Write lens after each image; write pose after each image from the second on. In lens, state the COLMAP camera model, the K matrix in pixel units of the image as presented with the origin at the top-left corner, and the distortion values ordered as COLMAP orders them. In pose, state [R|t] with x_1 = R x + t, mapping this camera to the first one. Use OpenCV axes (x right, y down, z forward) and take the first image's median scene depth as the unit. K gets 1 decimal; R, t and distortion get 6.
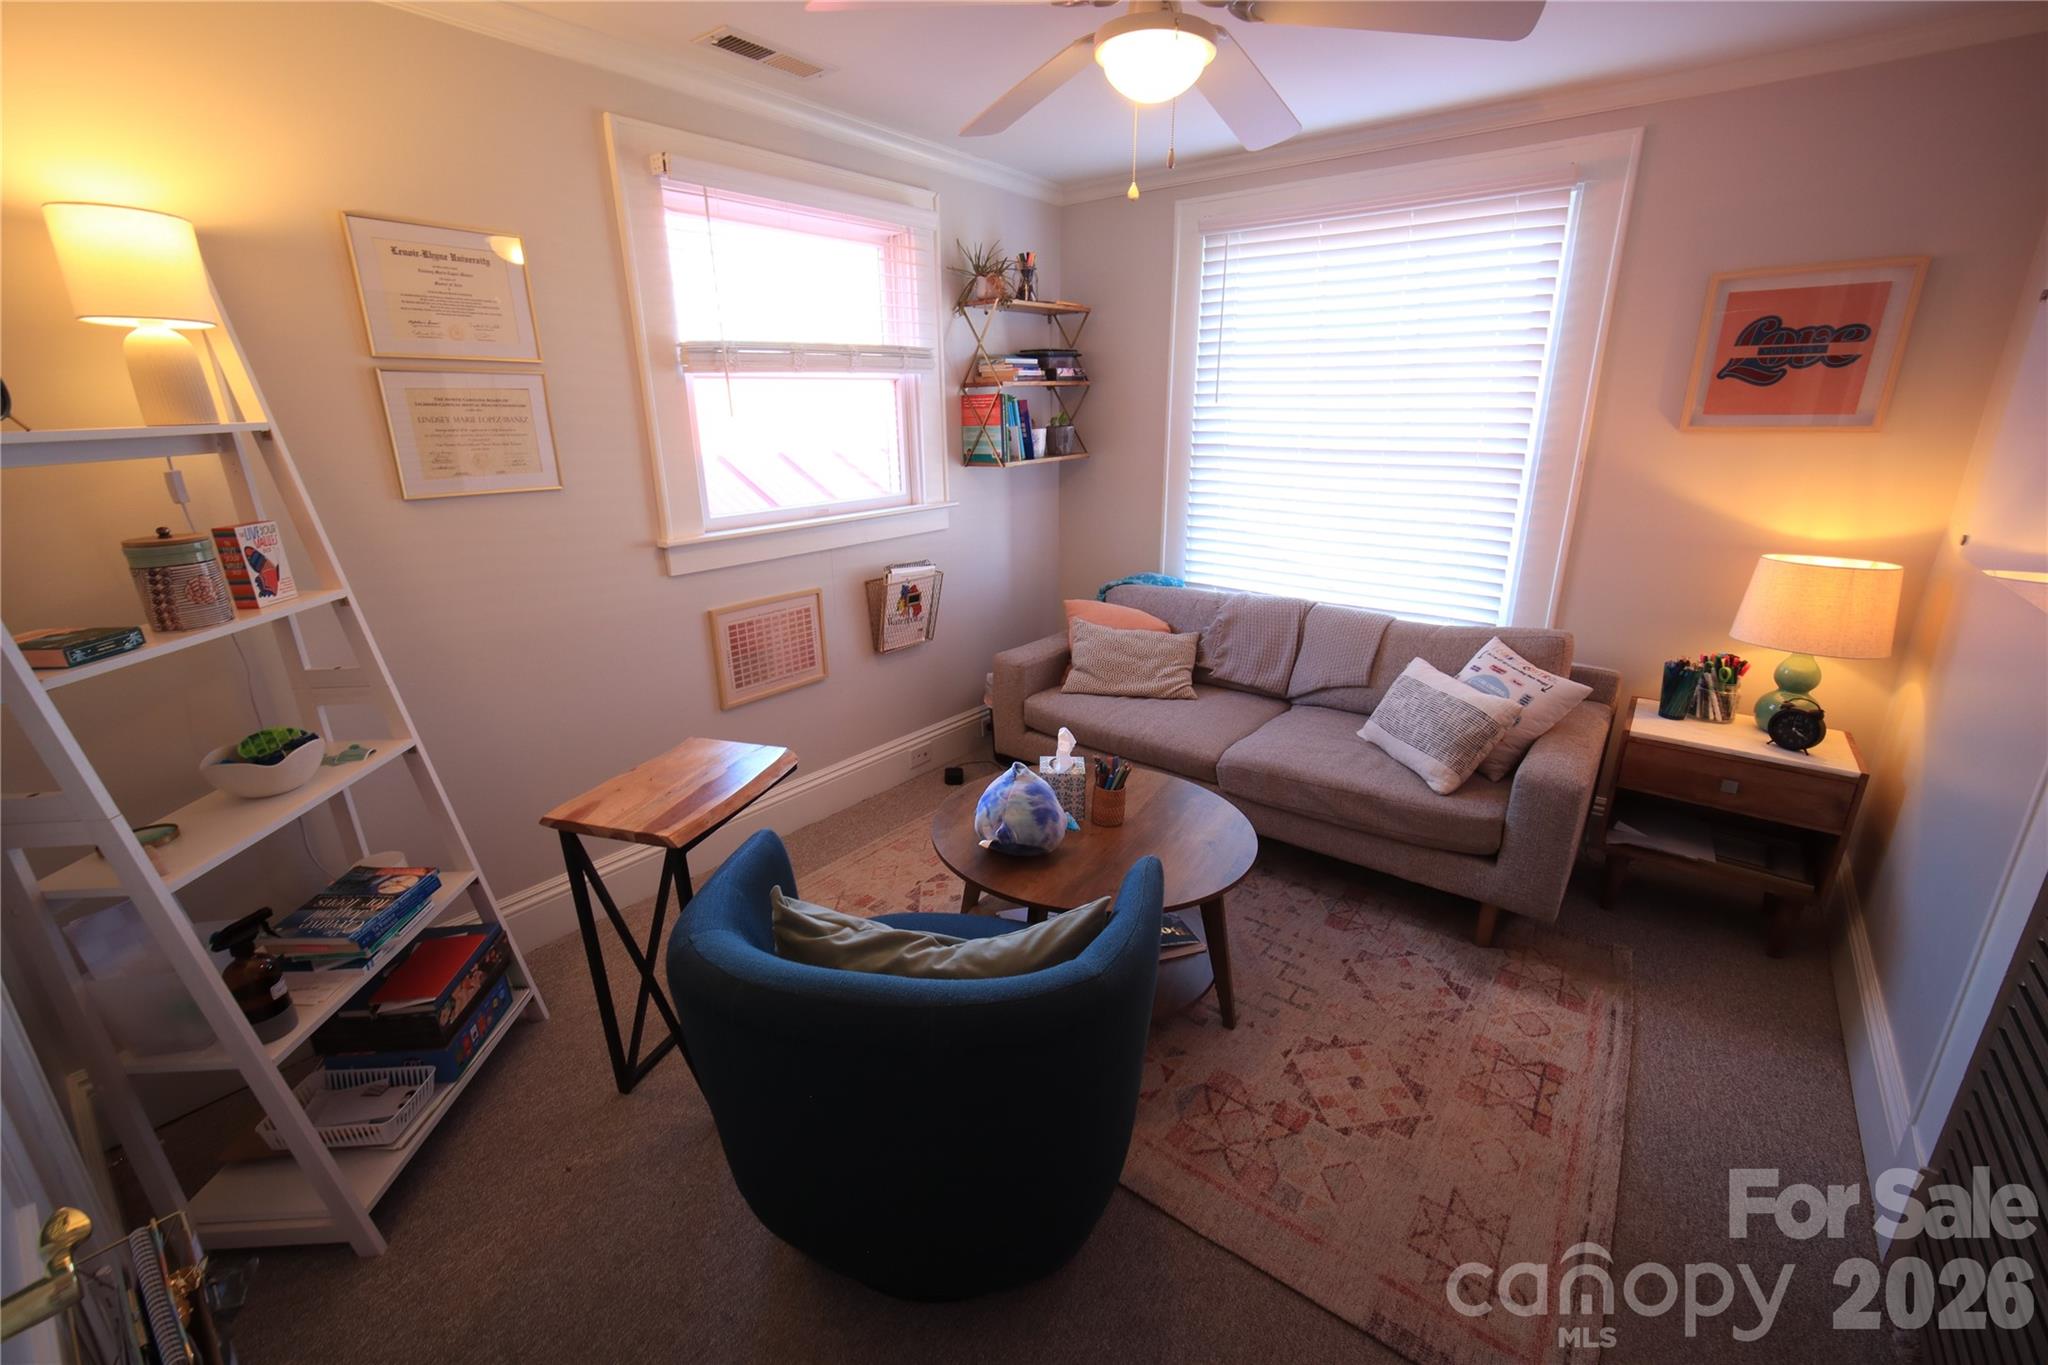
lens RADIAL K [[846.6, 0, 1009.2], [0, 846.6, 678.5], [0, 0, 1]] dist [-0.004523, -0.001048]
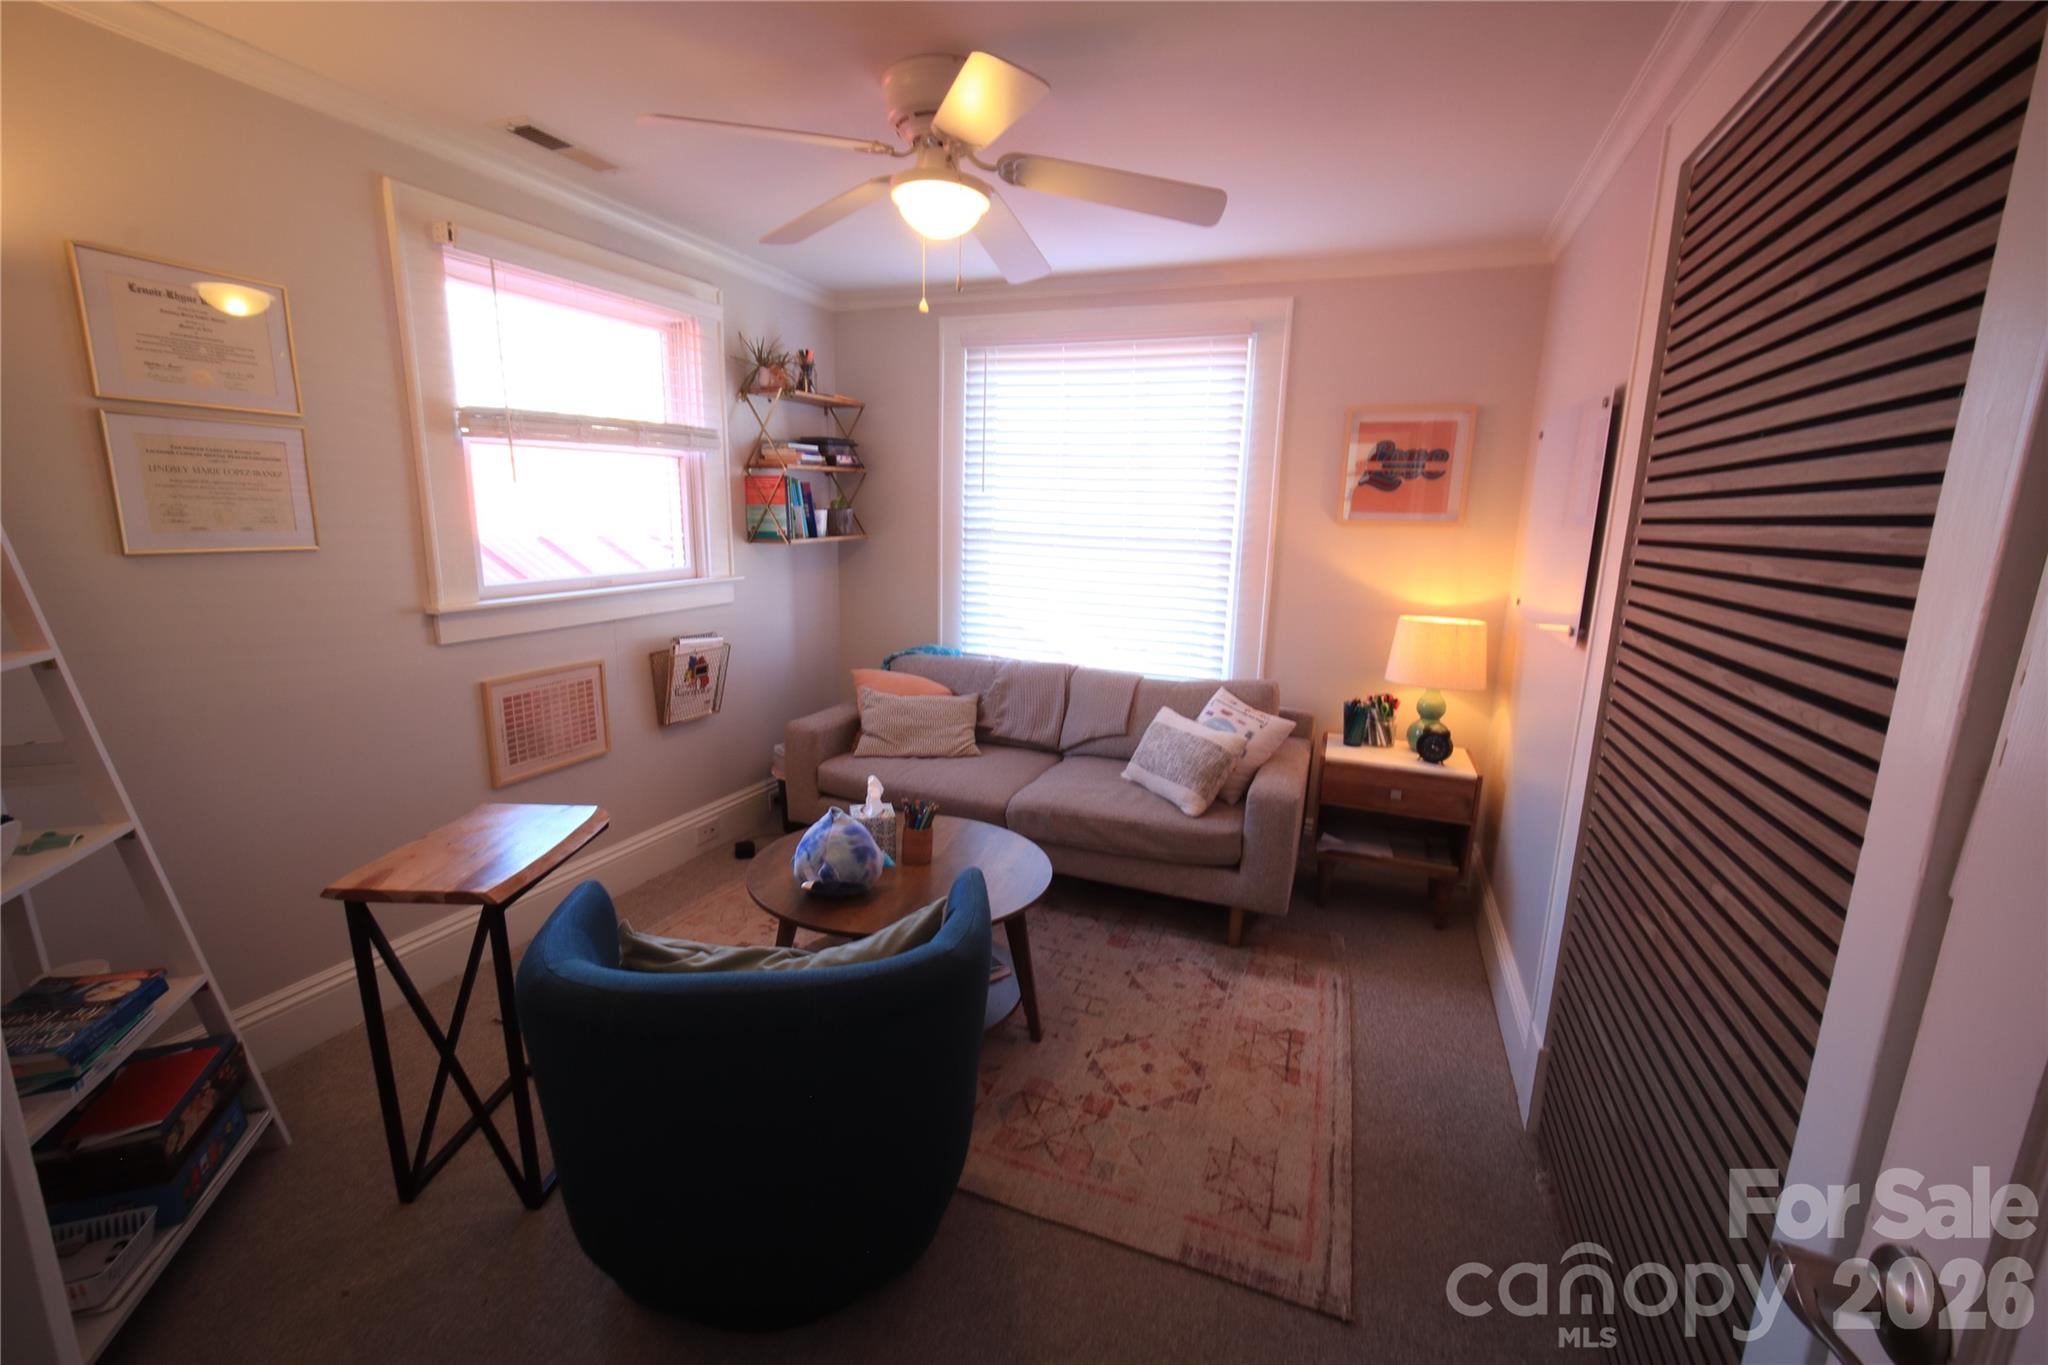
lens RADIAL K [[846.6, 0, 1009.2], [0, 846.6, 678.5], [0, 0, 1]] dist [-0.004523, -0.001048]
pose [[0.958875, -0.024027, 0.282809, -0.065948], [0.054291, 0.993538, -0.099668, 0.049473], [-0.278587, 0.110923, 0.953984, -0.078477]]
